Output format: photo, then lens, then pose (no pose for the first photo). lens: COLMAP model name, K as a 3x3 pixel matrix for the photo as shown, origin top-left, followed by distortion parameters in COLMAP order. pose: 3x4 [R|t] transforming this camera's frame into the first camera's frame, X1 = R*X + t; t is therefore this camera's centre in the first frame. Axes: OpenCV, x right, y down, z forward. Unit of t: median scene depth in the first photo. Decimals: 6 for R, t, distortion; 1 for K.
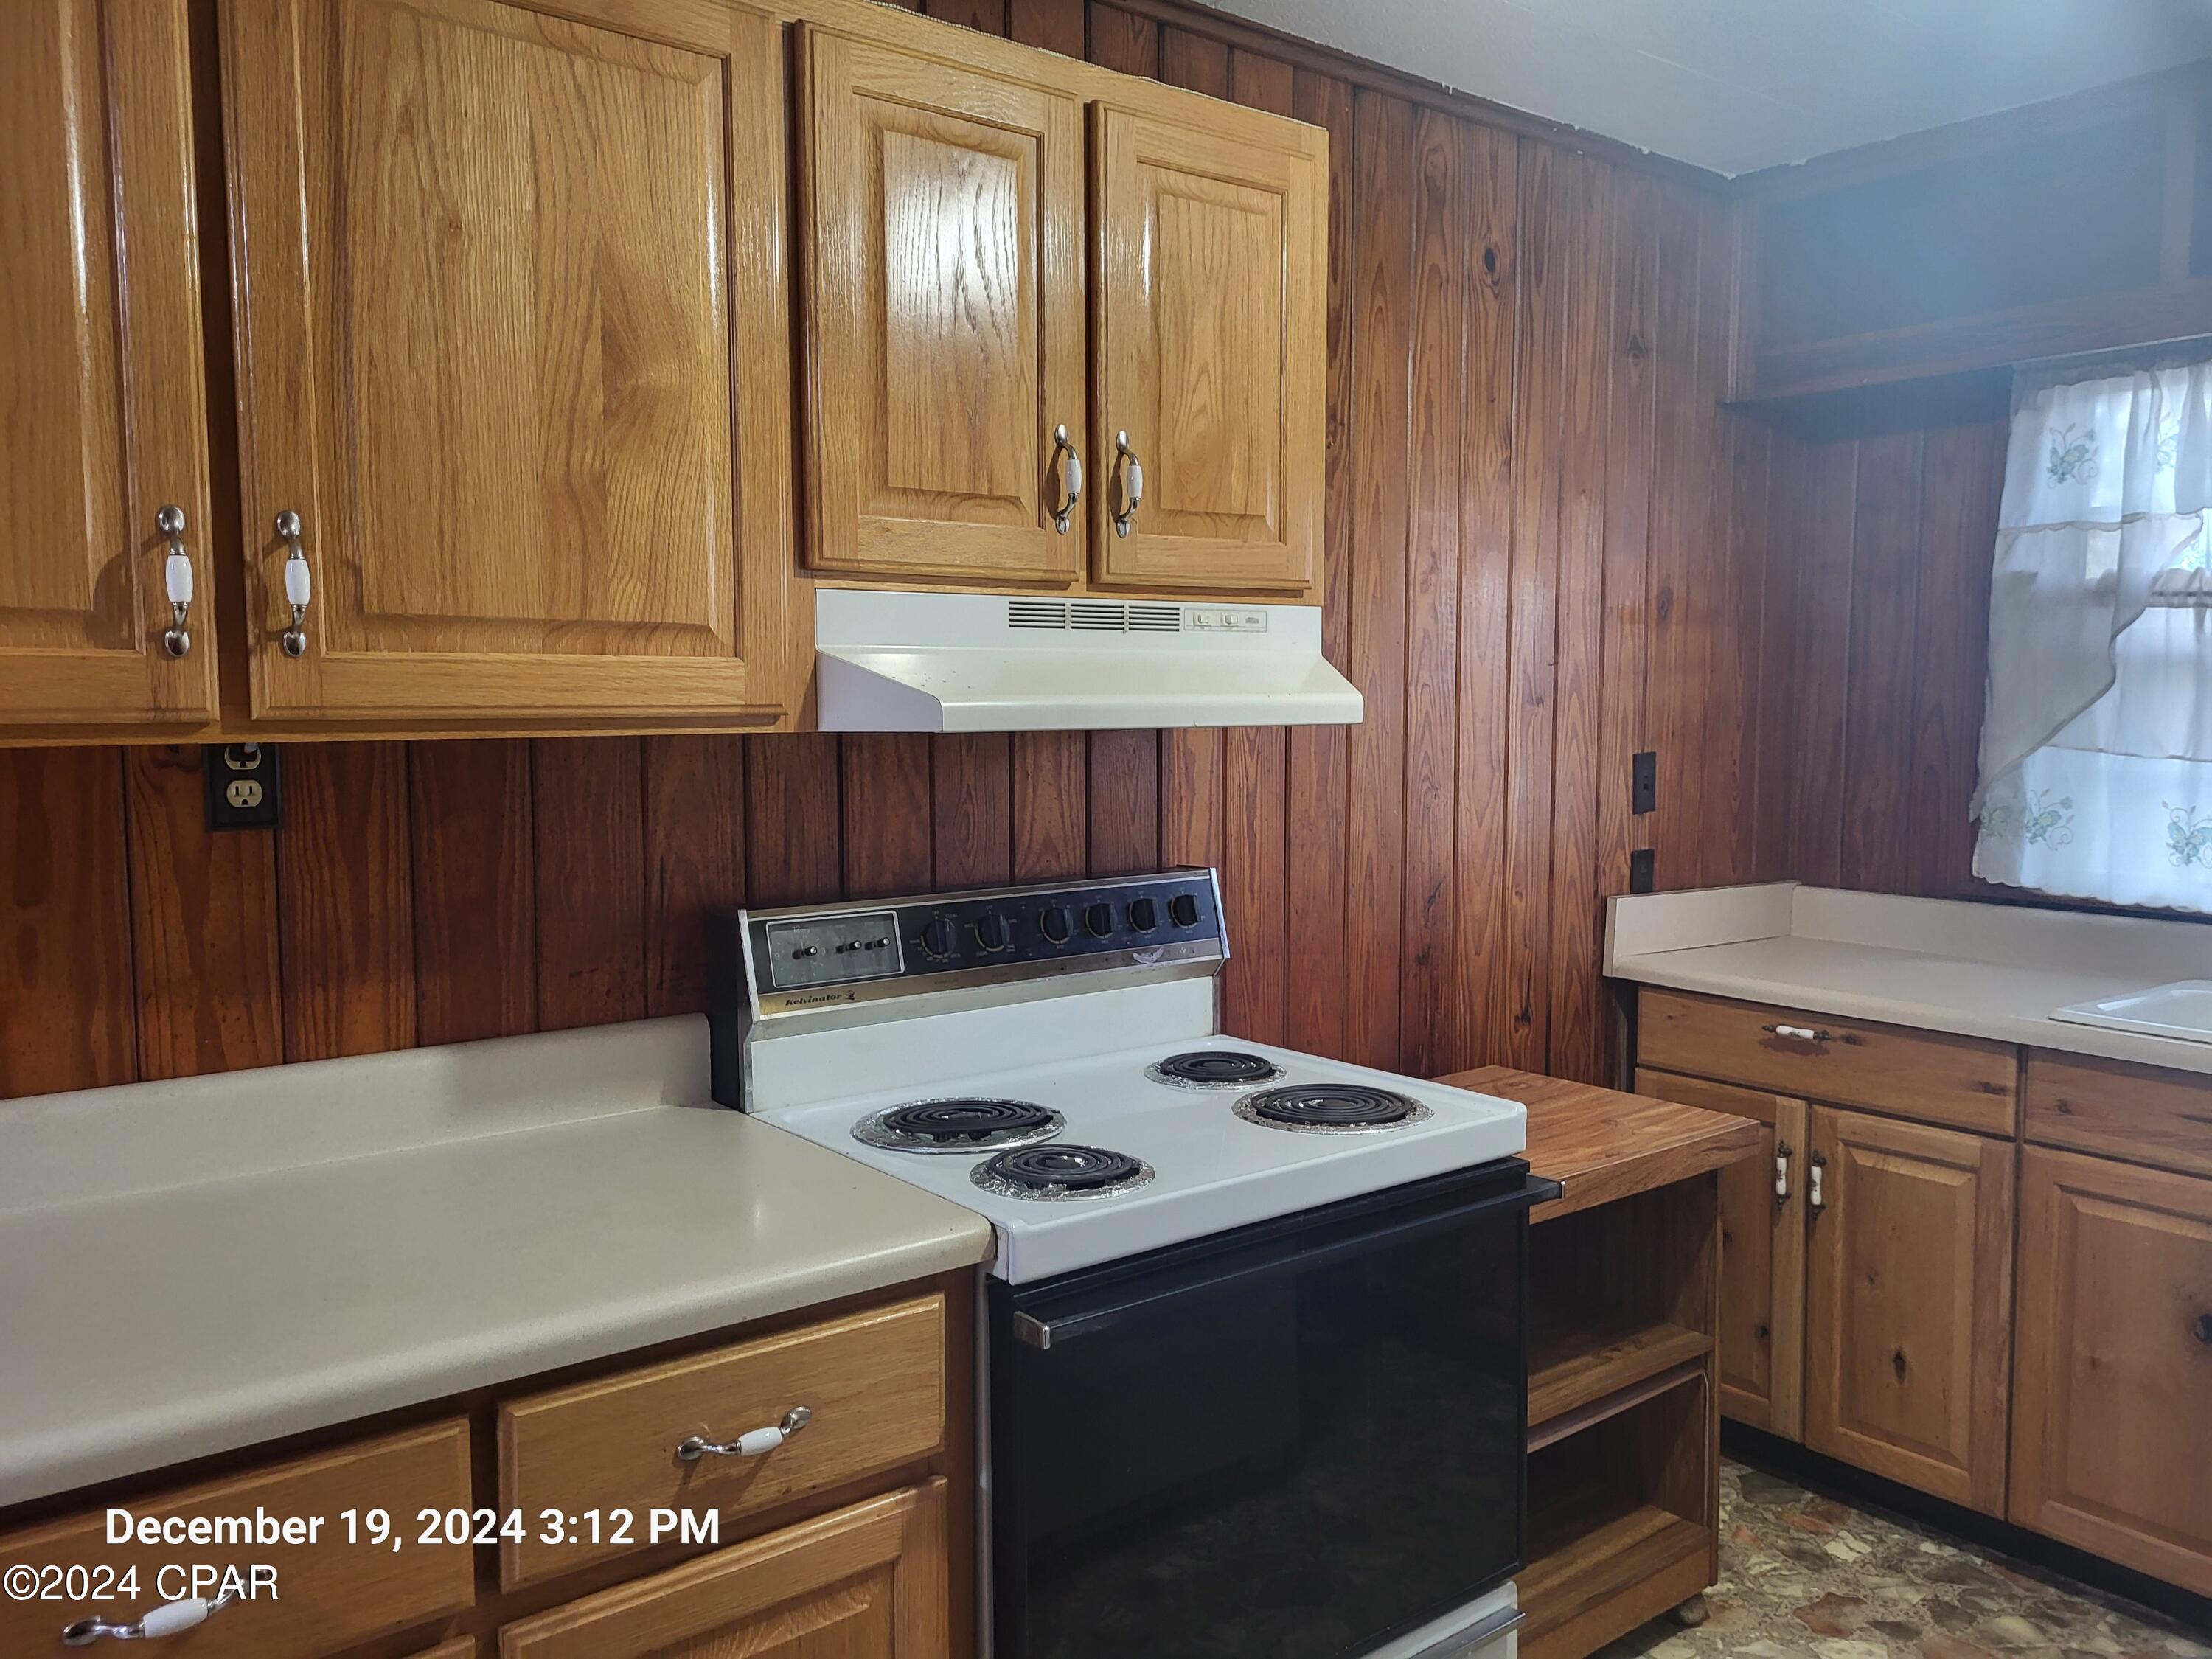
lens RADIAL K [[1672.9, 0, 1091.2], [0, 1672.9, 840.8], [0, 0, 1]] dist [0.047928, -0.039715]
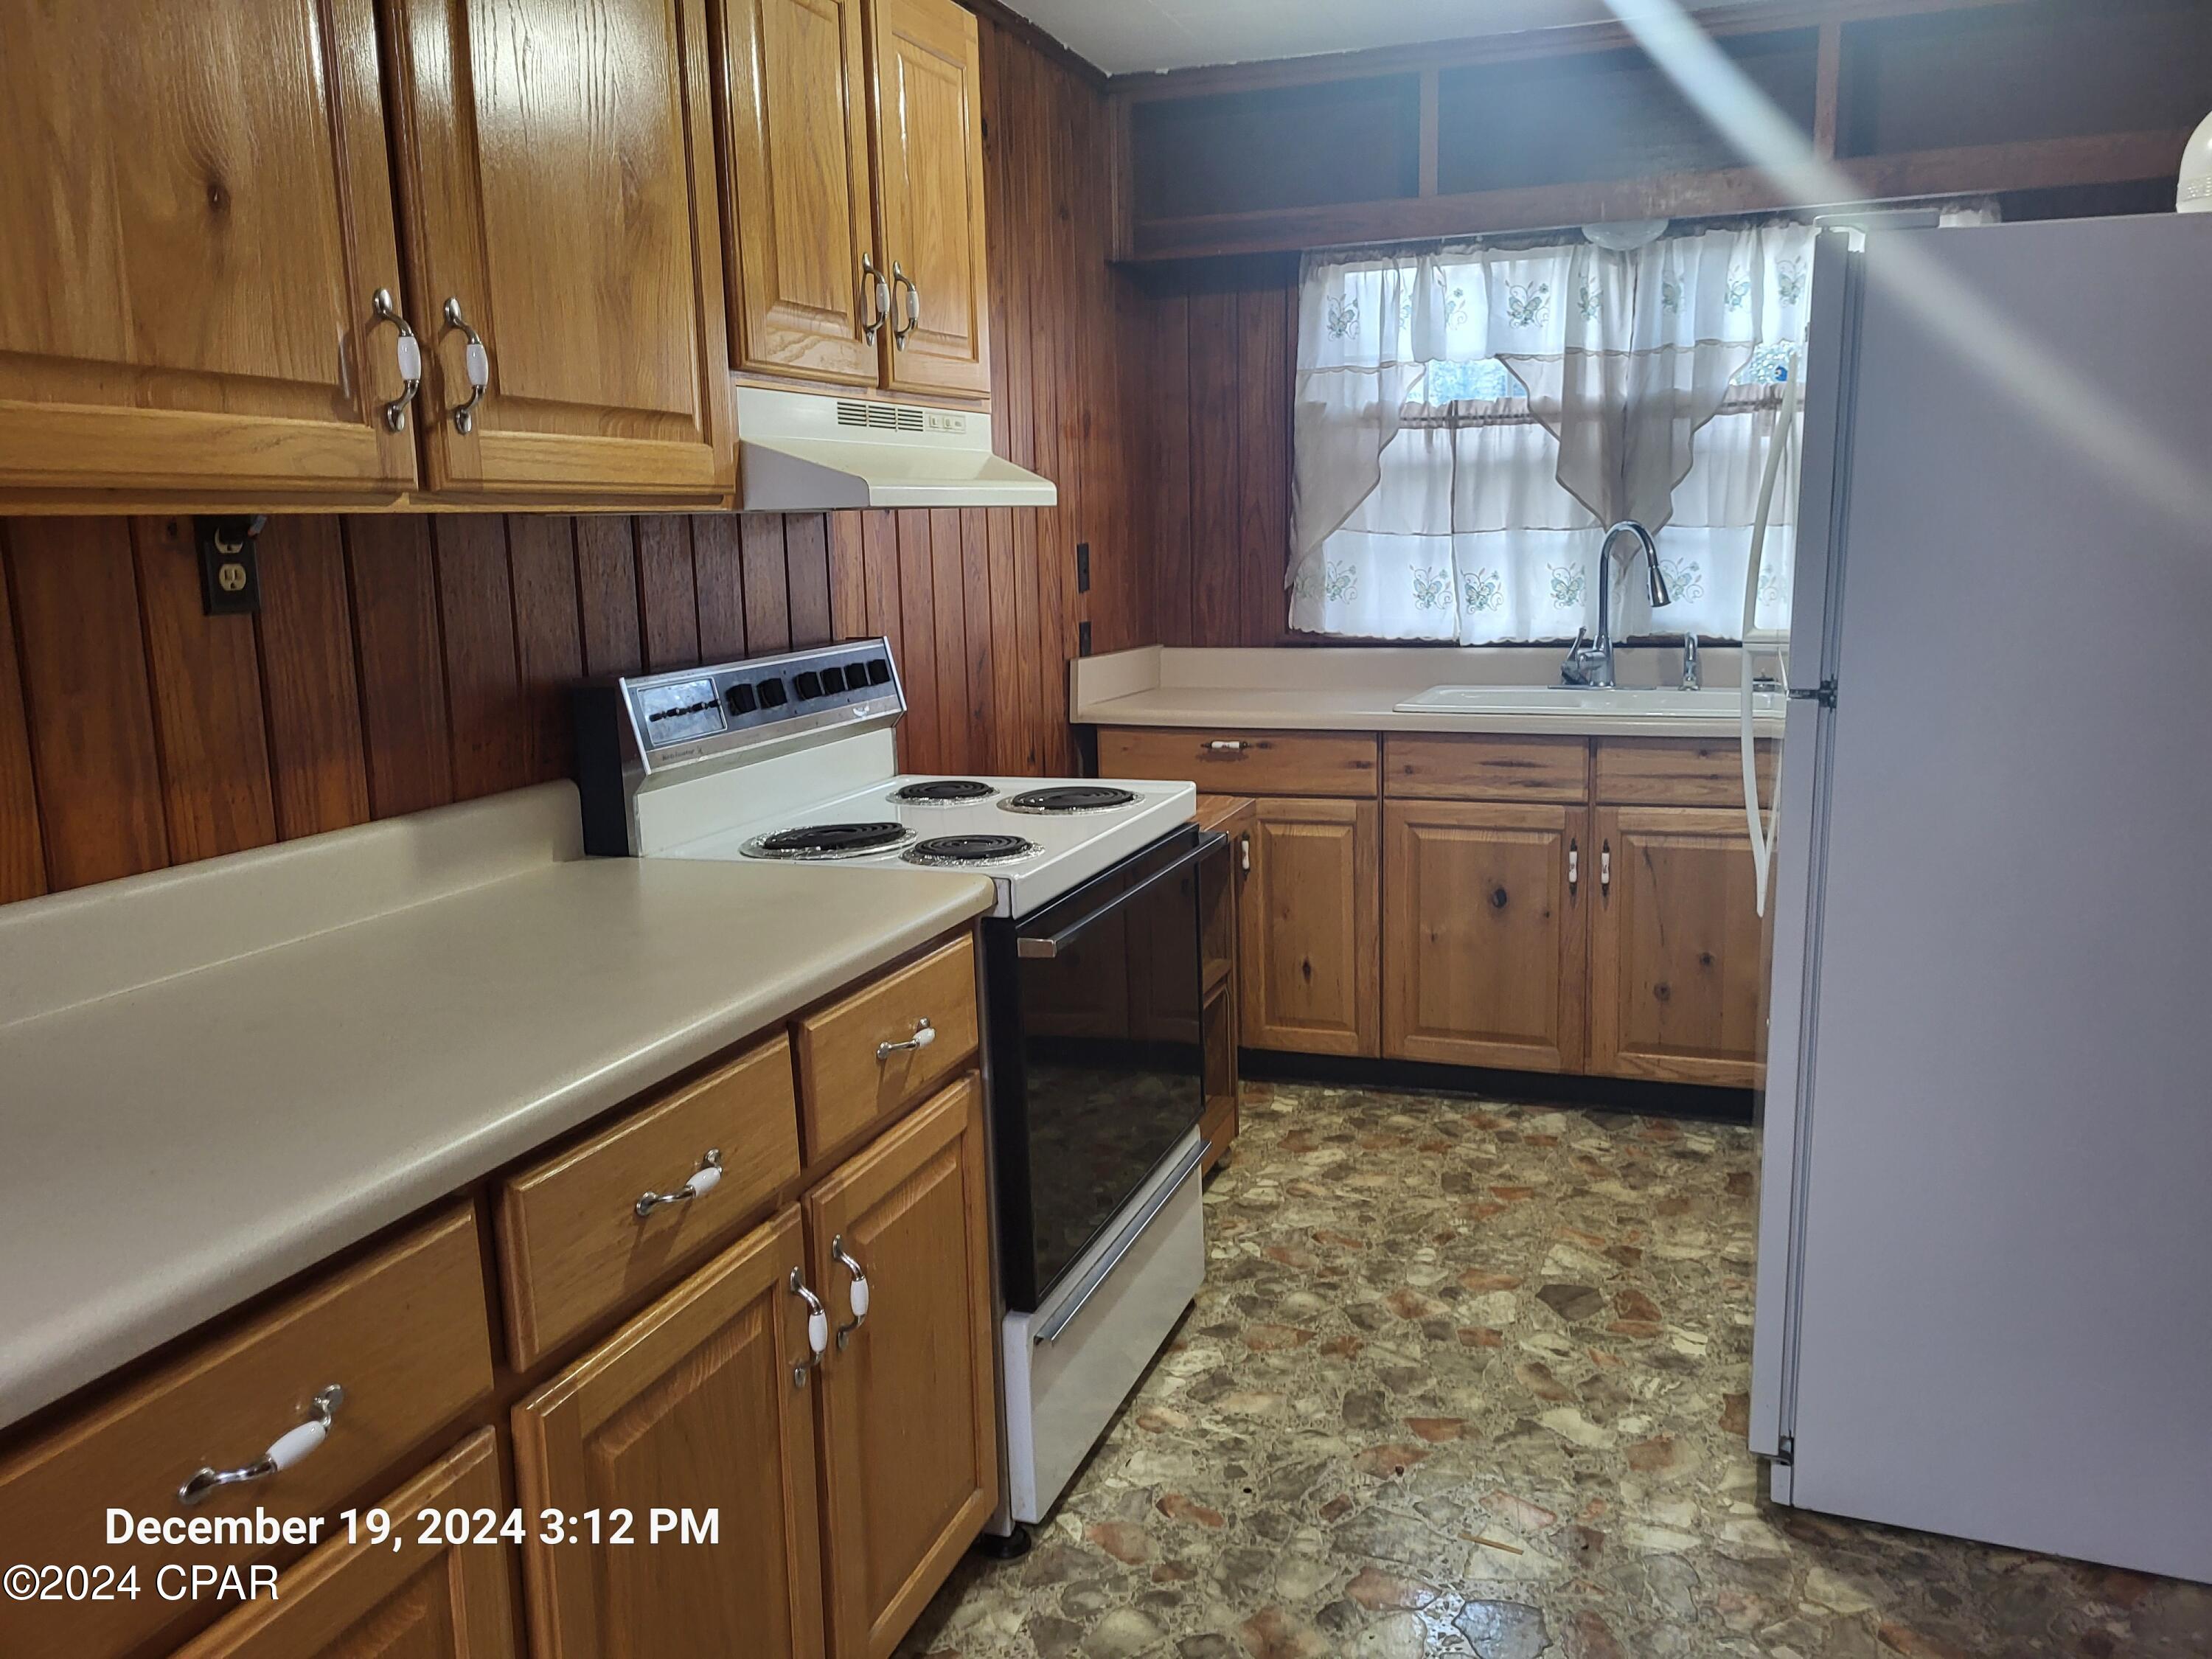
lens RADIAL K [[1672.9, 0, 1119.0], [0, 1672.9, 815.7], [0, 0, 1]] dist [0.047928, -0.039715]
pose [[0.844111, -0.111778, 0.524388, -0.410410], [0.070199, 0.992649, 0.098593, 0.035292], [-0.531554, -0.046412, 0.845752, -0.103655]]
